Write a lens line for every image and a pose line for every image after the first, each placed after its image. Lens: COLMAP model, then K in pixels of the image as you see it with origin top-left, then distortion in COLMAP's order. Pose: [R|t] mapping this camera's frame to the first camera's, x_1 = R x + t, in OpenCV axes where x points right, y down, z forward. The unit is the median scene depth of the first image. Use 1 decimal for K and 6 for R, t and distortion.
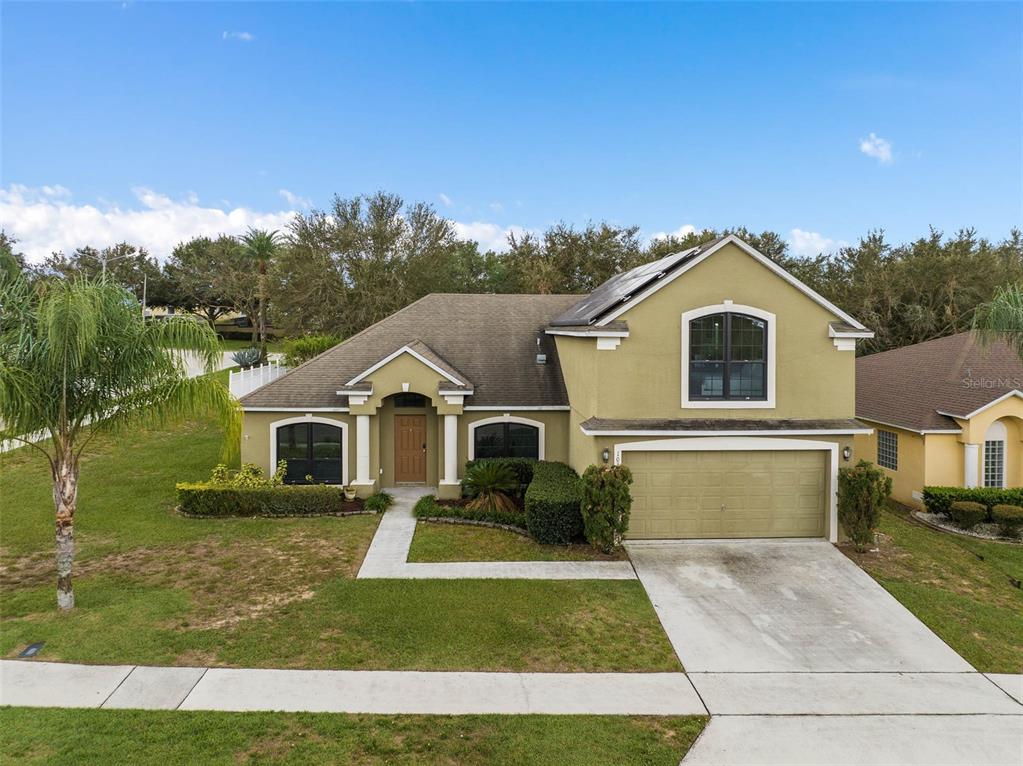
lens RADIAL K [[747.0, 0, 502.6], [0, 747.0, 332.3], [0, 0, 1]] dist [-0.029231, -0.016320]
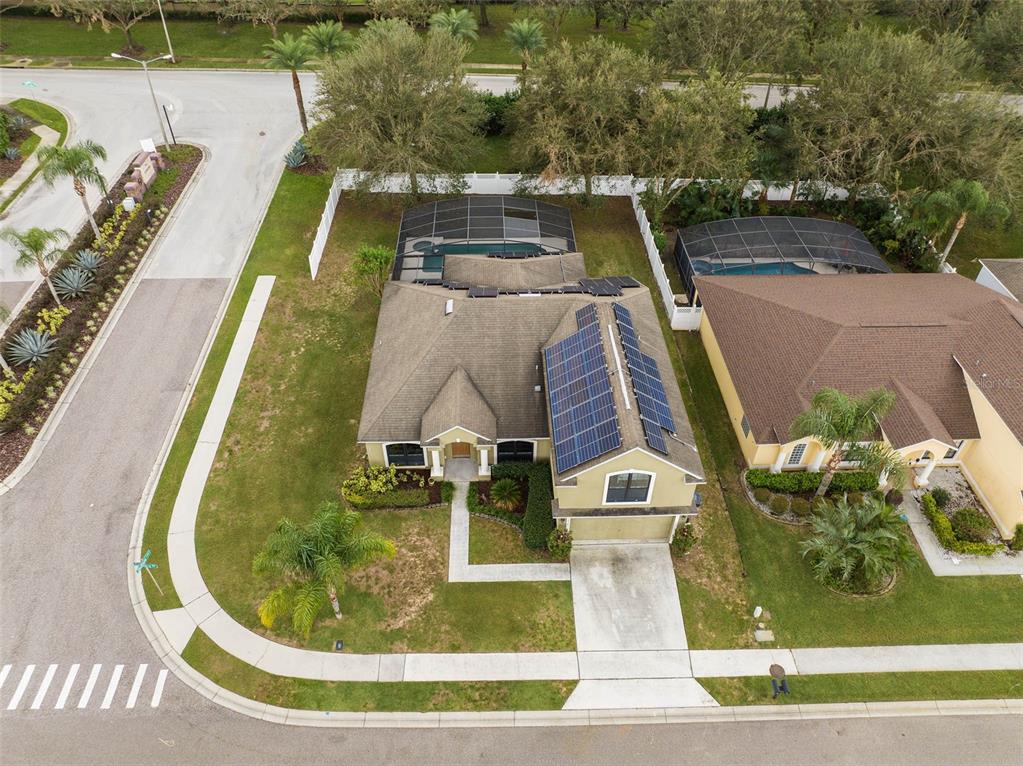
lens RADIAL K [[747.0, 0, 500.5], [0, 747.0, 387.7], [0, 0, 1]] dist [-0.029231, -0.016320]
pose [[0.999686, 0.008607, -0.023552, 0.013323], [0.009890, 0.727765, 0.685755, -1.491275], [0.023042, -0.685772, 0.727451, -0.240293]]
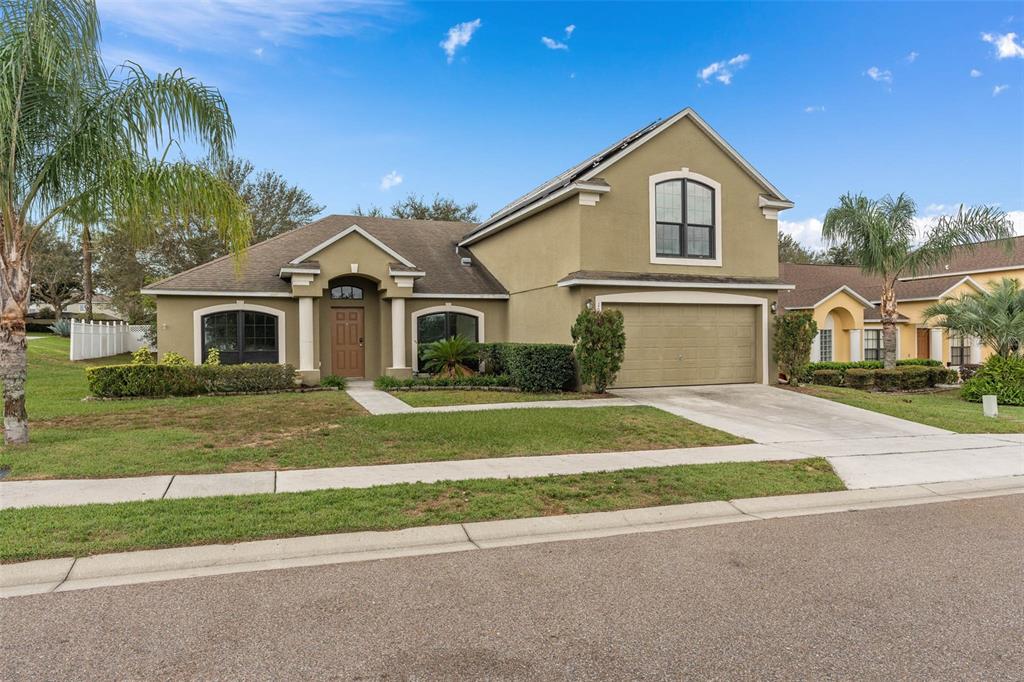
lens RADIAL K [[650.9, 0, 514.8], [0, 650.9, 345.0], [0, 0, 1]] dist [-0.014192, 0.012675]
pose [[0.942508, -0.014758, 0.333856, -0.262253], [0.019562, 0.999748, -0.011034, 0.225883], [-0.333609, 0.016930, 0.942559, 0.173680]]
